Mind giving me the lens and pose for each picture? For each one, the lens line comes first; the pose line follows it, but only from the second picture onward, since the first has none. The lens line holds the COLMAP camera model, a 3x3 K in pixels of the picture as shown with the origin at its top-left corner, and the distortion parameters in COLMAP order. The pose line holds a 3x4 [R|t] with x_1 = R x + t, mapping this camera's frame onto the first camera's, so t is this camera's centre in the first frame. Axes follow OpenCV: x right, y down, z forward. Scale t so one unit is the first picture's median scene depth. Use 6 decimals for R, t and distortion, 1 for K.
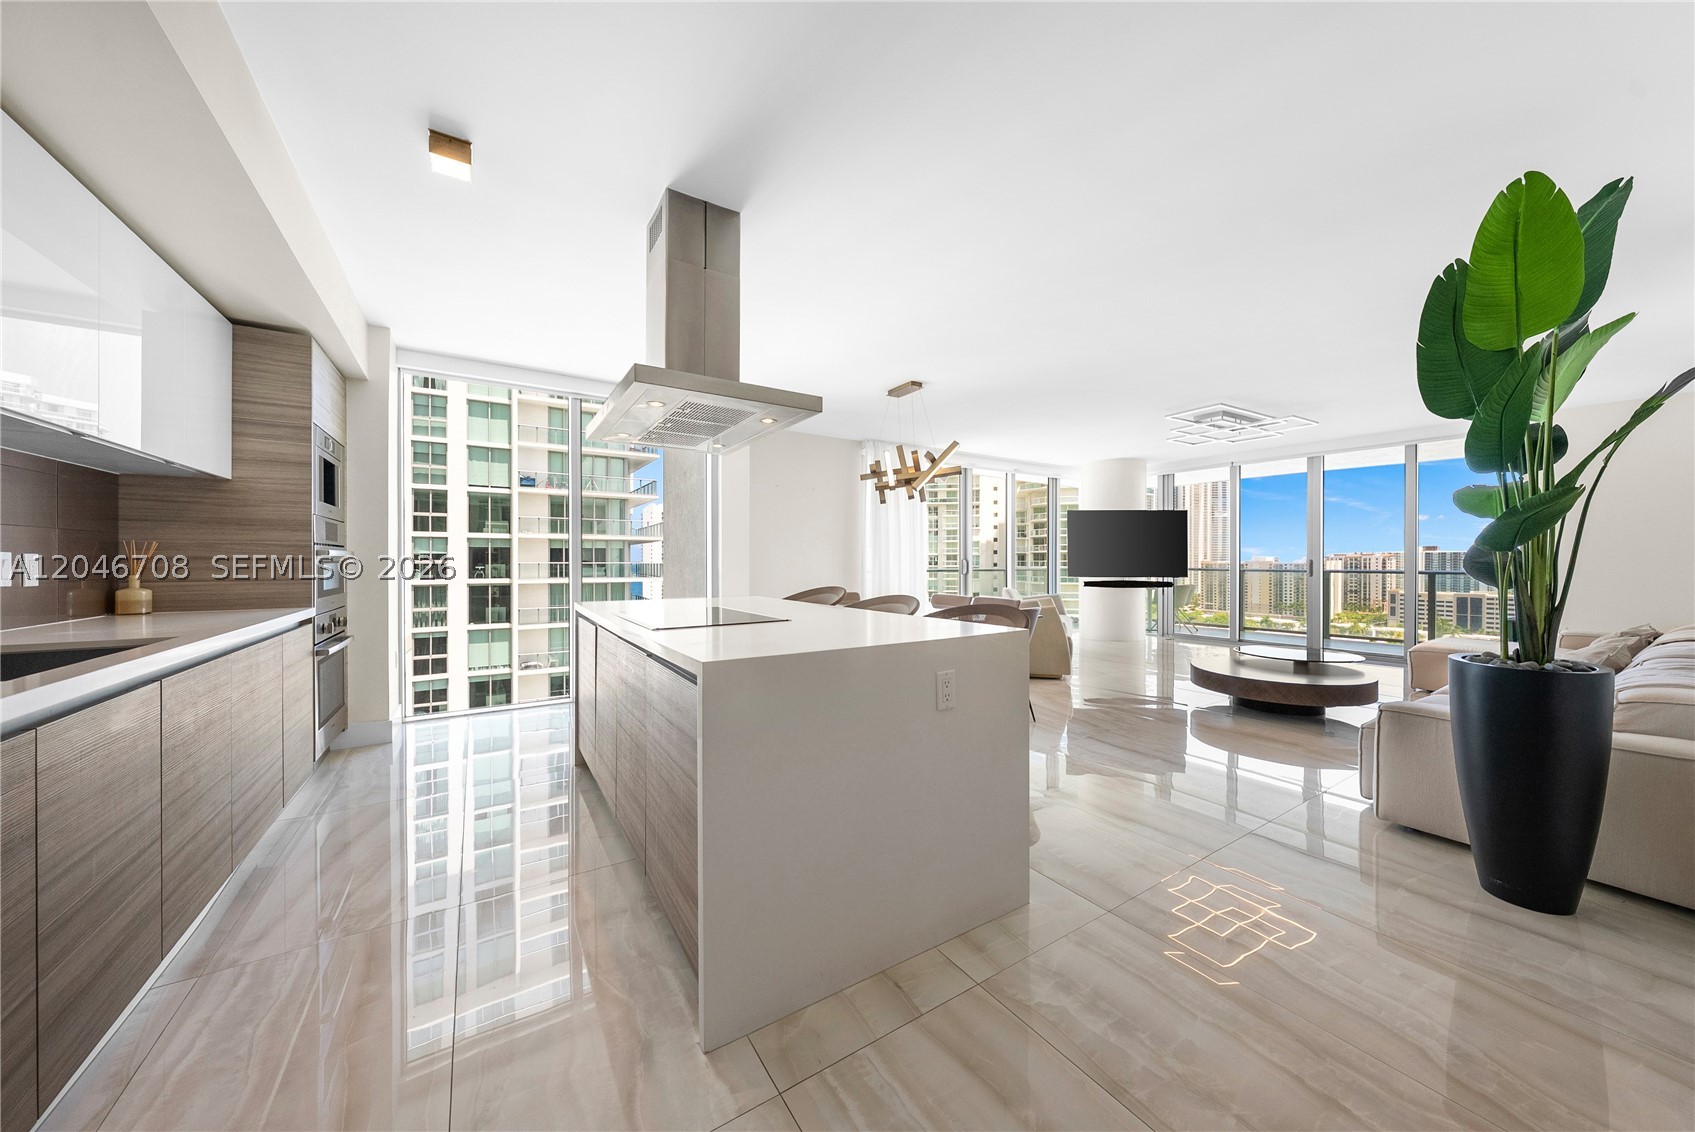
lens RADIAL K [[592.4, 0, 859.3], [0, 592.4, 562.1], [0, 0, 1]] dist [0.002091, 0.000421]
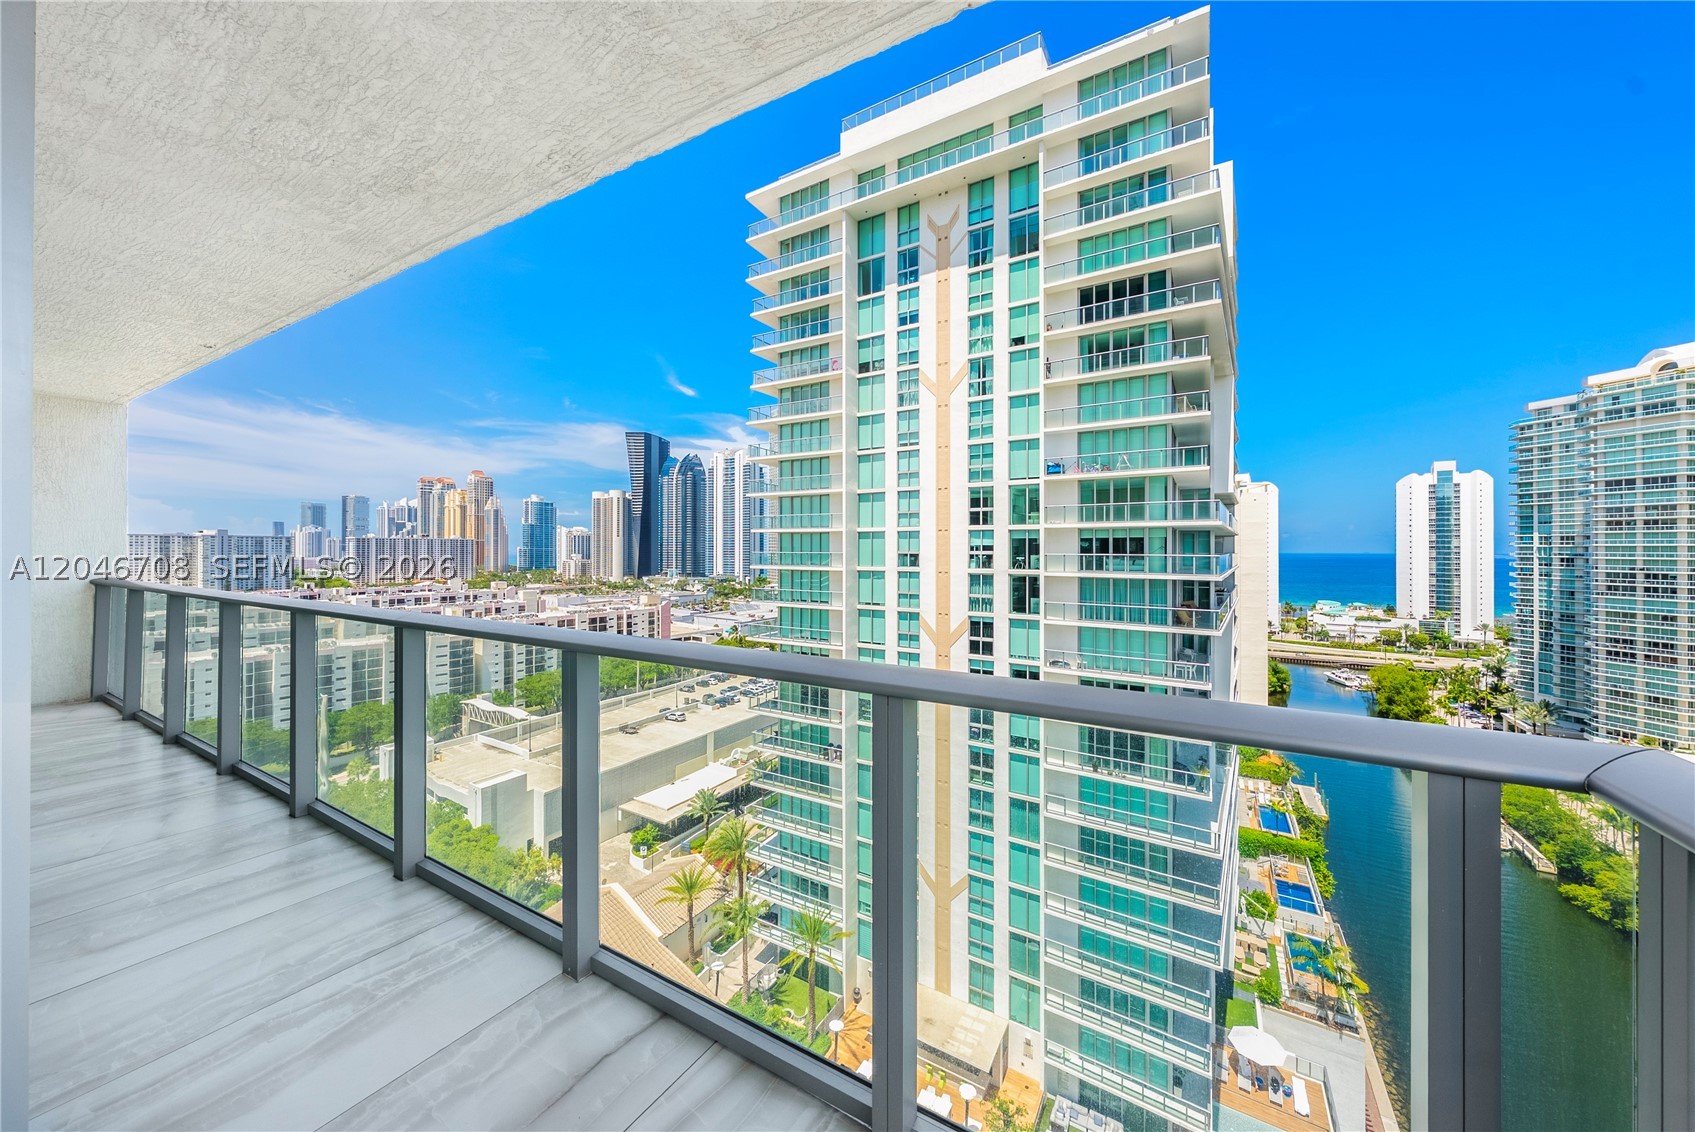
lens RADIAL K [[592.4, 0, 855.1], [0, 592.4, 548.3], [0, 0, 1]] dist [0.002091, 0.000421]
pose [[0.435552, 0.001203, -0.900163, 0.743455], [-0.004073, 0.999992, -0.000635, -0.028289], [0.900154, 0.003943, 0.435554, 1.426122]]
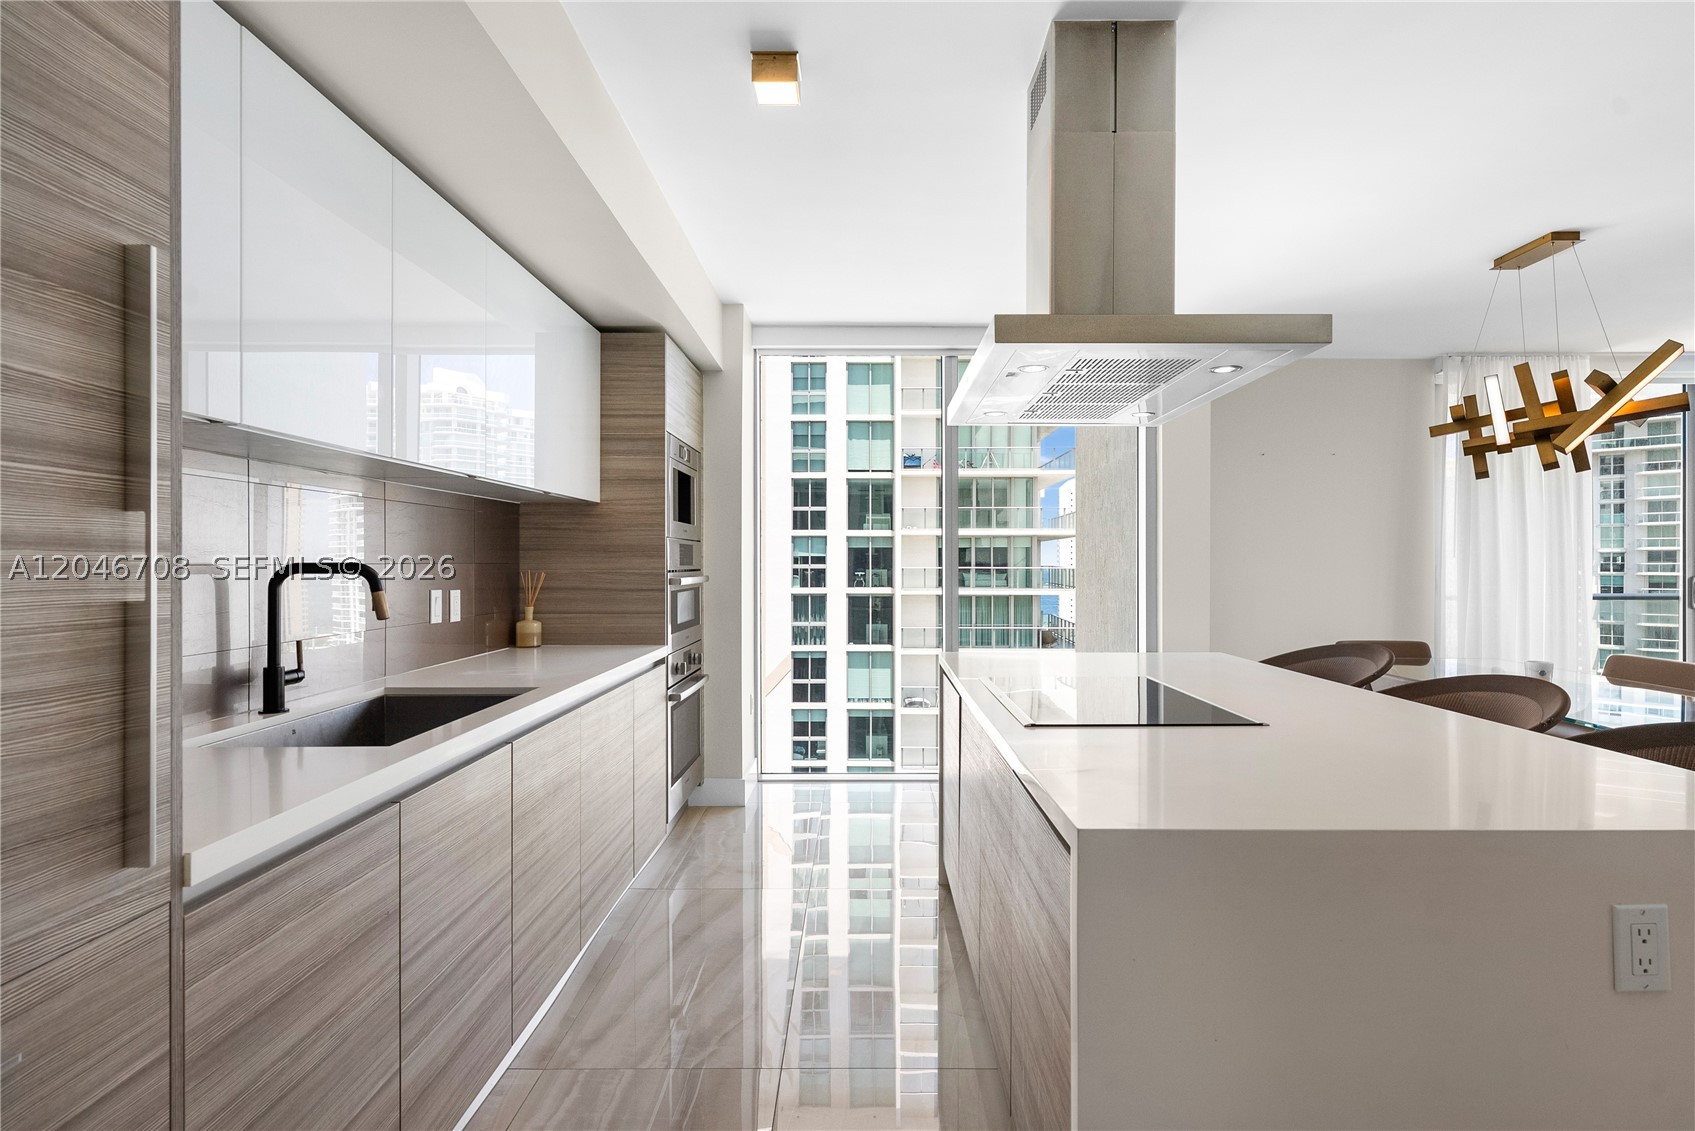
lens RADIAL K [[881.7, 0, 843.9], [0, 881.7, 559.6], [0, 0, 1]] dist [0.005811, -0.002145]
pose [[0.830523, -0.002261, -0.556980, 0.004264], [-0.000534, 0.999988, -0.004855, -0.015975], [0.556985, 0.004329, 0.830511, 0.029002]]
